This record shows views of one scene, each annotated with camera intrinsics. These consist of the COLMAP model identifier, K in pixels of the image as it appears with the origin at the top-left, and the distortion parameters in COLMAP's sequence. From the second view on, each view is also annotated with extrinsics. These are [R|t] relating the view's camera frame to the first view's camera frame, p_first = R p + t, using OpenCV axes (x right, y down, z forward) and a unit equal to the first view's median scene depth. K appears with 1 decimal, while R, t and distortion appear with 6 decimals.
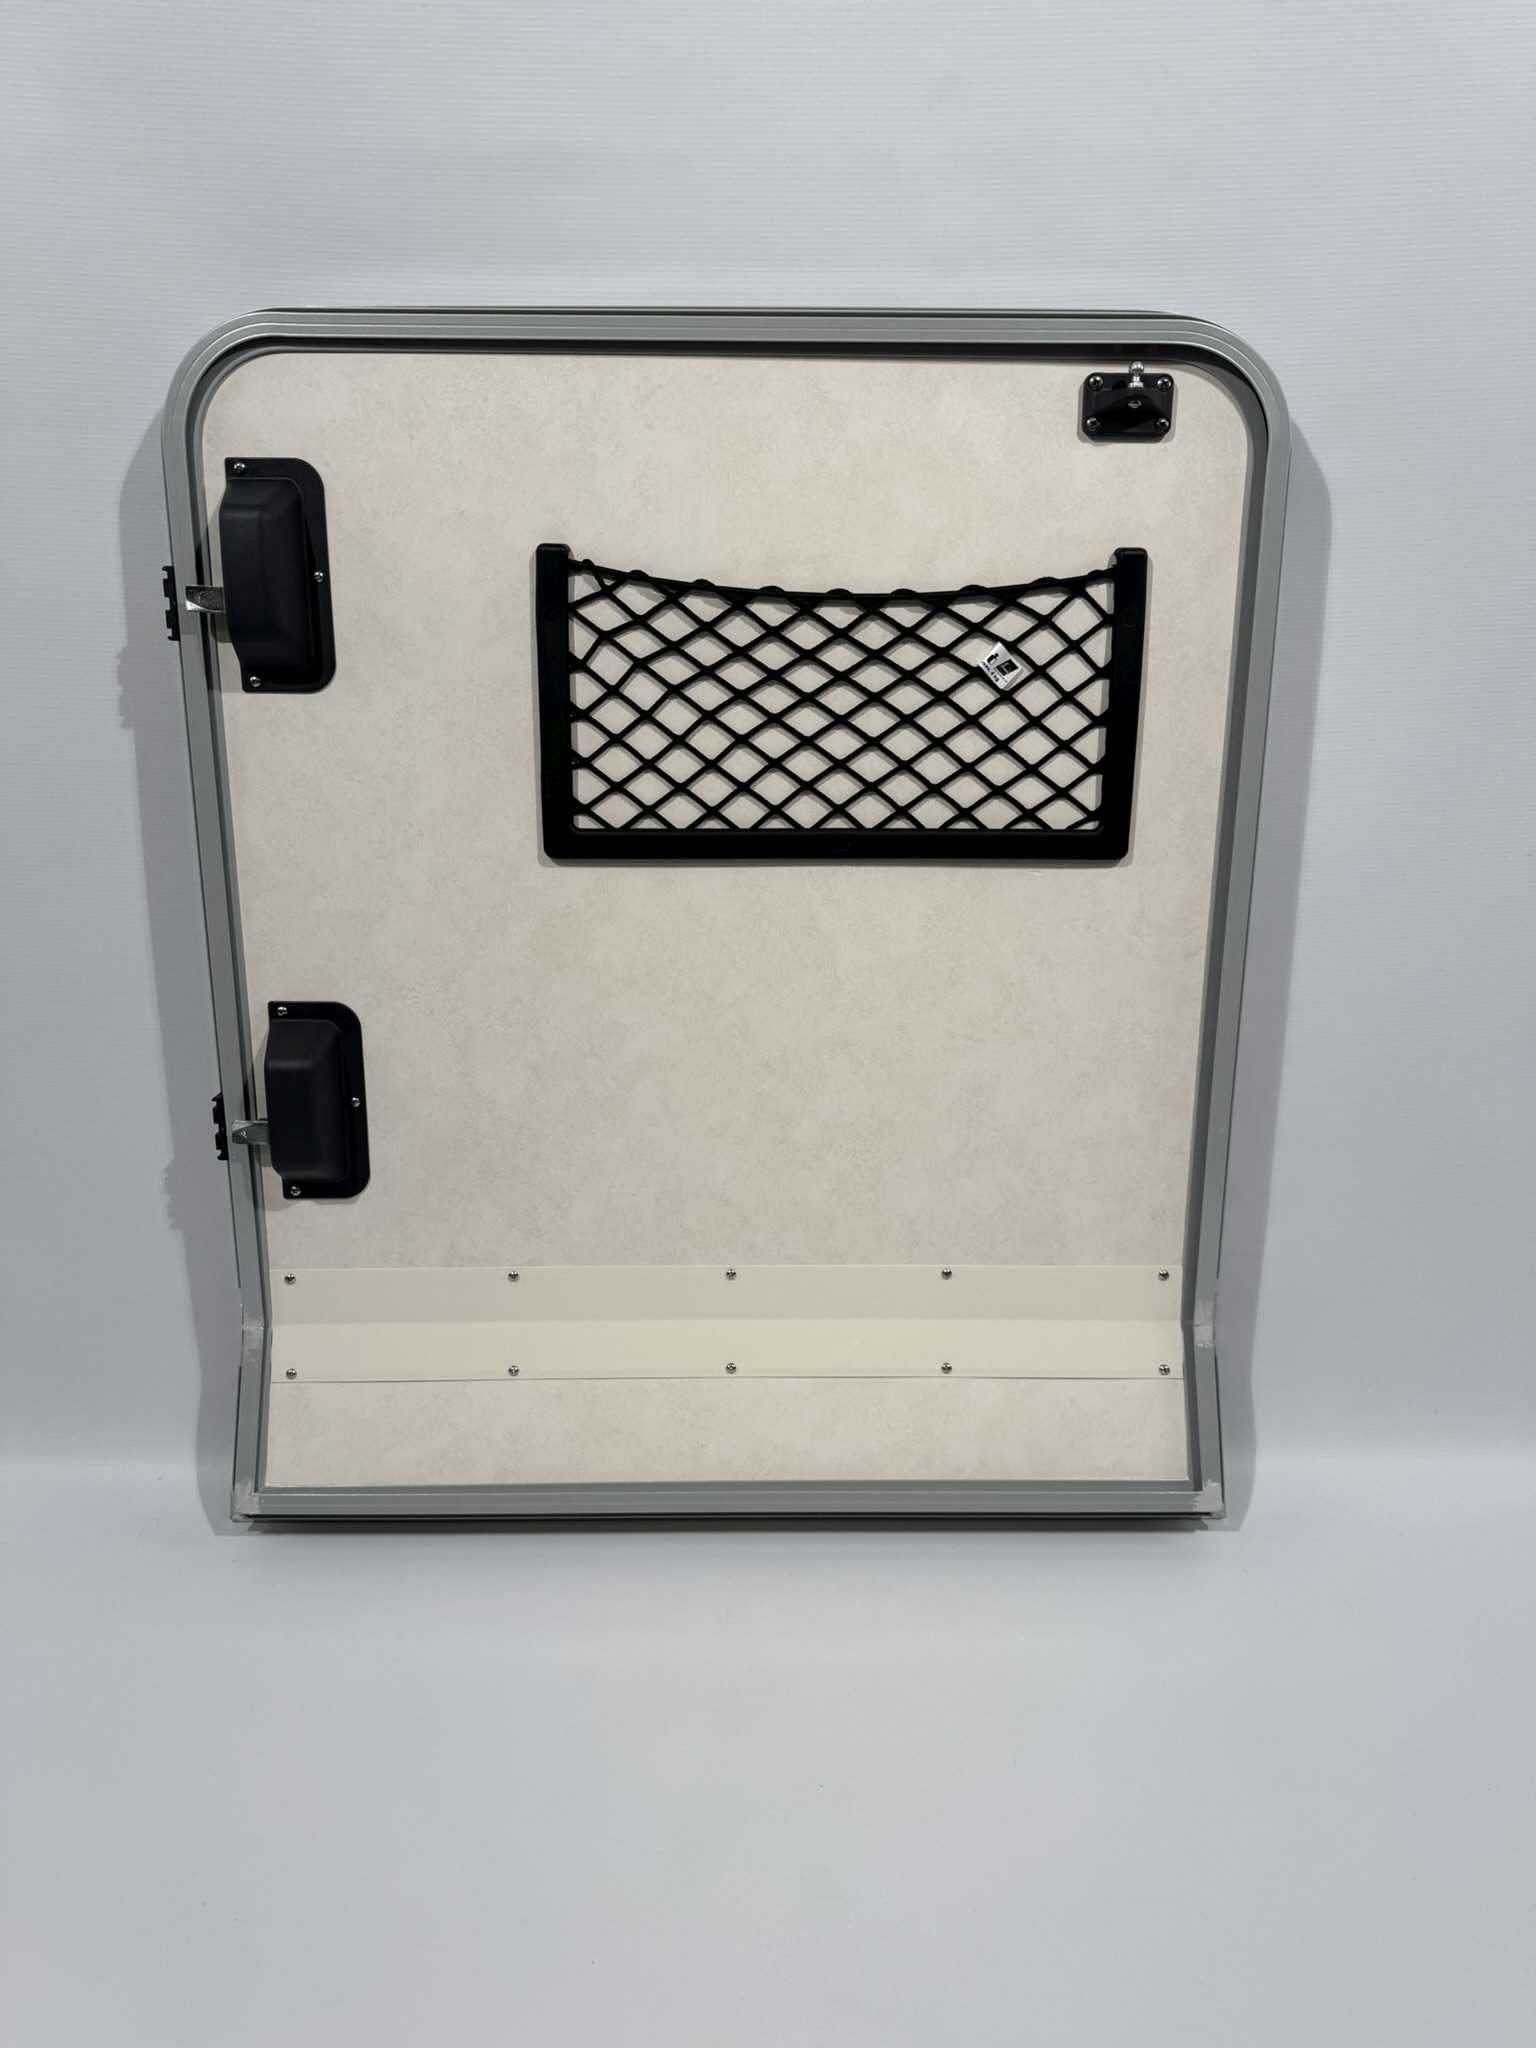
lens RADIAL K [[1411.8, 0, 768.0], [0, 1411.8, 1024.0], [0, 0, 1]] dist [0.141513, -0.285101]
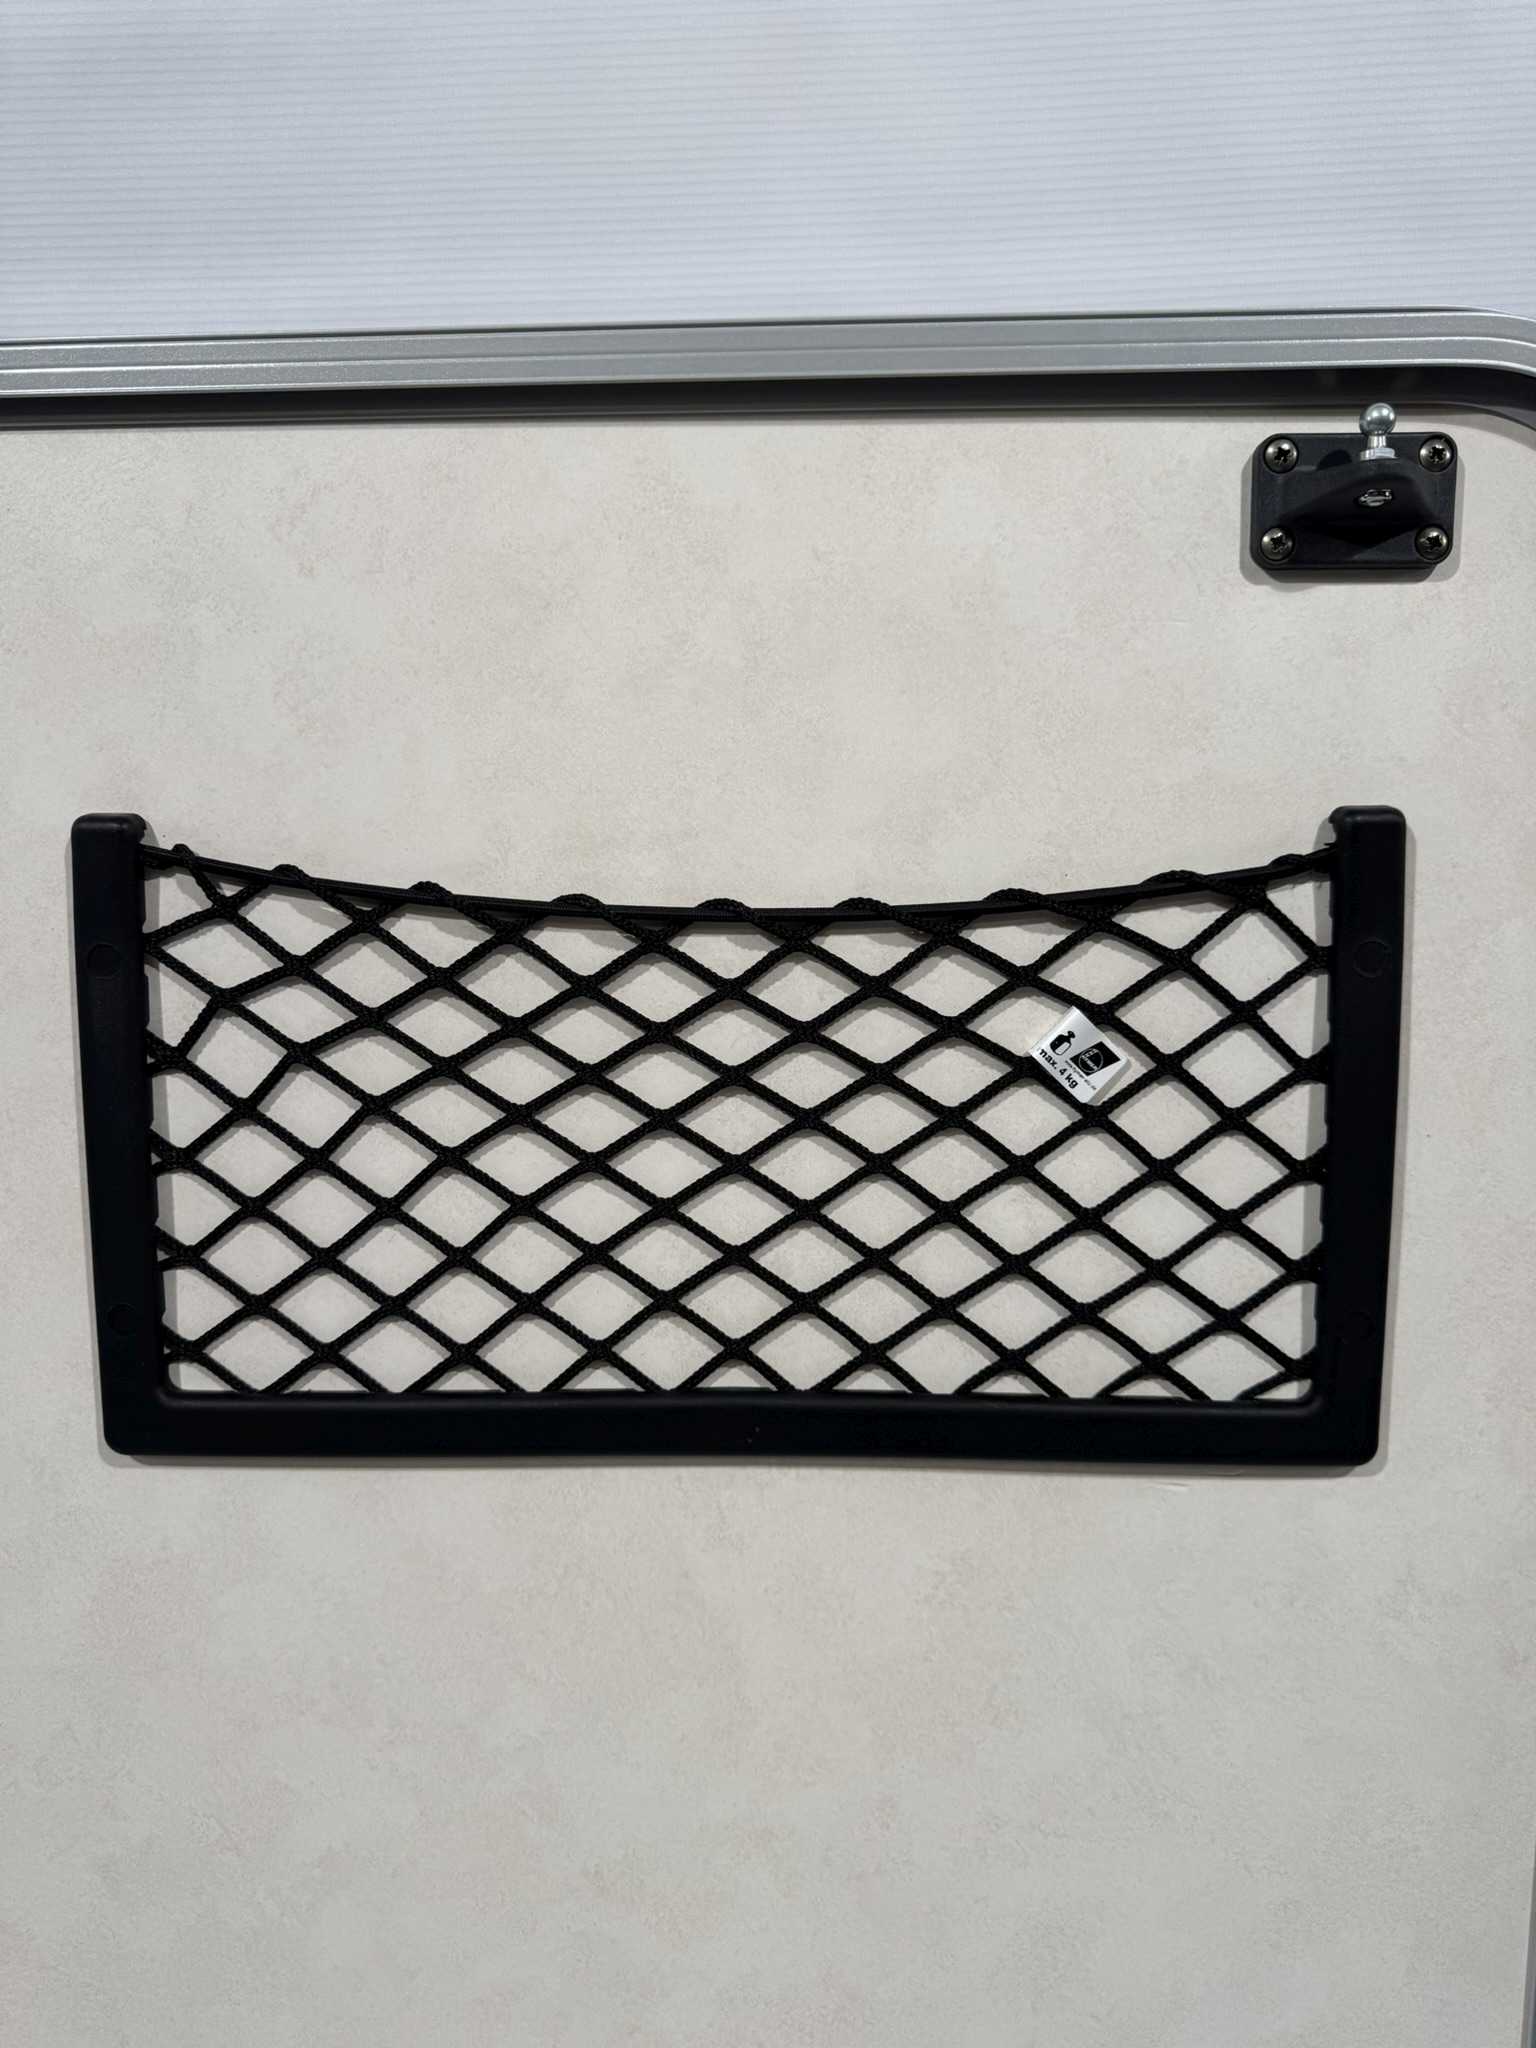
lens RADIAL K [[1411.8, 0, 768.0], [0, 1411.8, 1024.0], [0, 0, 1]] dist [0.141513, -0.285101]
pose [[0.997997, -0.002994, -0.063194, 0.092166], [-0.004030, 0.993843, -0.110725, -0.210720], [0.063137, 0.110758, 0.991840, 0.541888]]
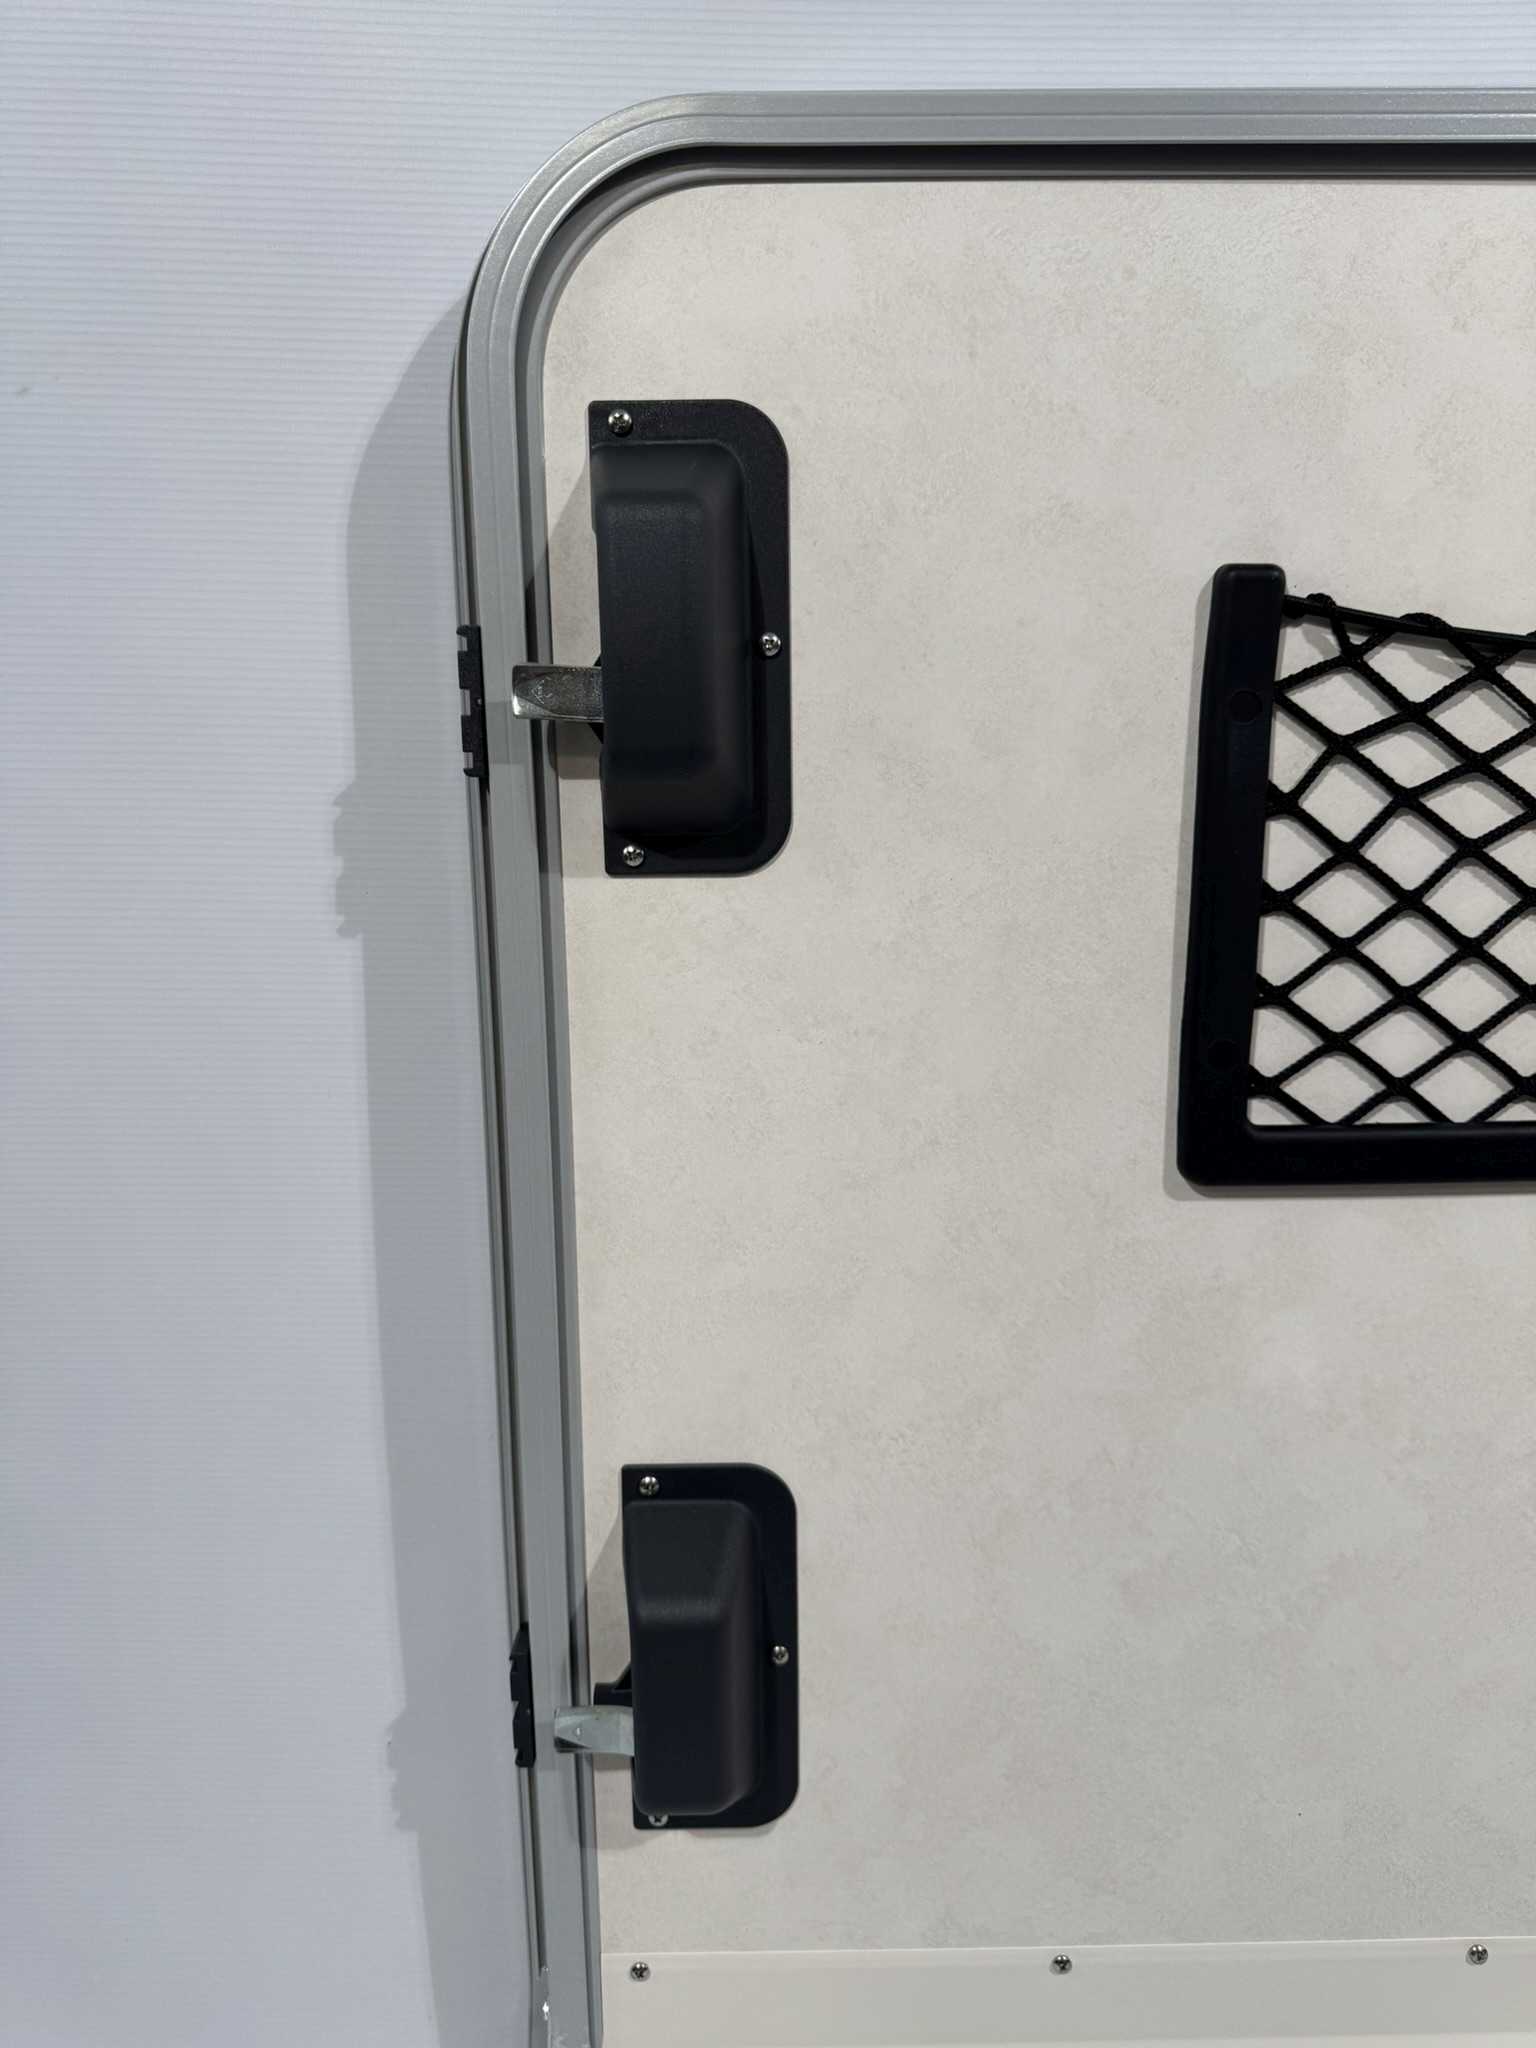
lens RADIAL K [[1411.8, 0, 768.0], [0, 1411.8, 1024.0], [0, 0, 1]] dist [0.141513, -0.285101]
pose [[0.999822, -0.013322, -0.013377, -0.302256], [0.012502, 0.998142, -0.059635, -0.148533], [0.014147, 0.059457, 0.998131, 0.507276]]
